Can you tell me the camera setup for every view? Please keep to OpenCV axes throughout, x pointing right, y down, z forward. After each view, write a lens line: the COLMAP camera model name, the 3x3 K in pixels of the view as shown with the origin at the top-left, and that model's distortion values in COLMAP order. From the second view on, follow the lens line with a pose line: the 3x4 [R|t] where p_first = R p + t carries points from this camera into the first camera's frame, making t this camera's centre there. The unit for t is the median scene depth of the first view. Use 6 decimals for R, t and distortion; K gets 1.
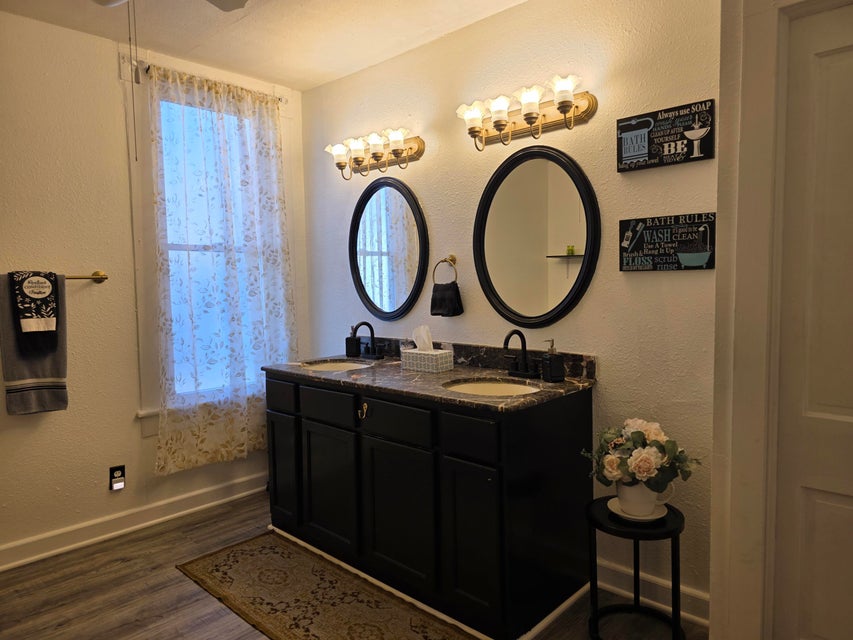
lens RADIAL K [[569.4, 0, 433.4], [0, 569.4, 316.1], [0, 0, 1]] dist [0.042301, -0.032693]
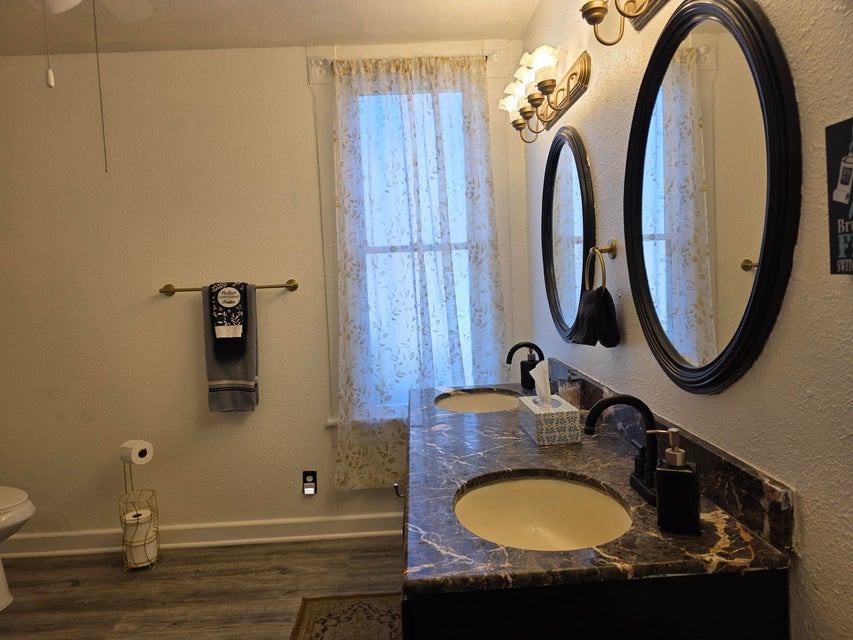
lens RADIAL K [[569.4, 0, 426.9], [0, 569.4, 310.5], [0, 0, 1]] dist [0.042301, -0.032693]
pose [[0.707646, 0.022857, -0.706197, 0.311531], [-0.008996, 0.999687, 0.023341, -0.048662], [0.706510, -0.010165, 0.707630, 0.452500]]
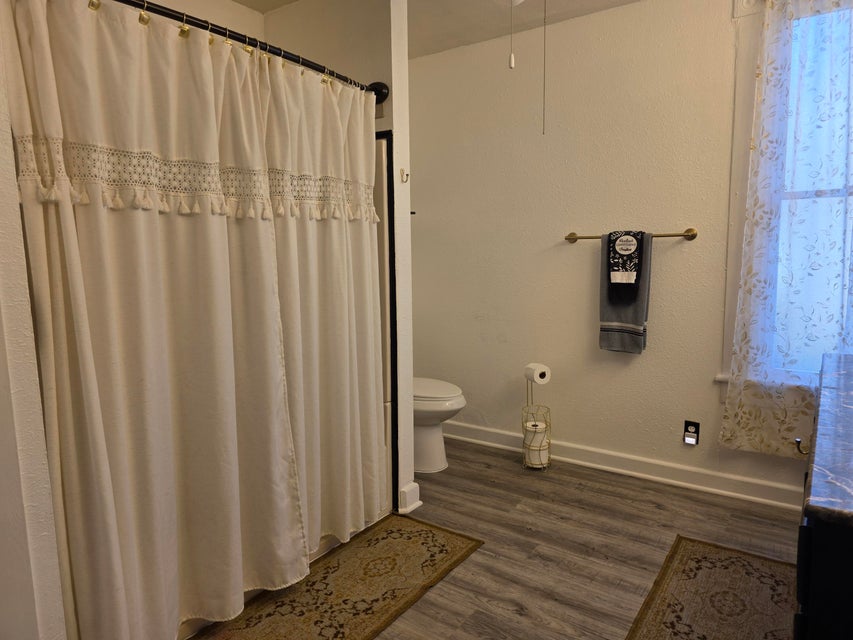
lens RADIAL K [[569.4, 0, 430.9], [0, 569.4, 314.5], [0, 0, 1]] dist [0.042301, -0.032693]
pose [[0.150138, 0.127526, -0.980406, 0.362910], [-0.041828, 0.991578, 0.122574, -0.032604], [0.987780, 0.022606, 0.154208, 0.398237]]
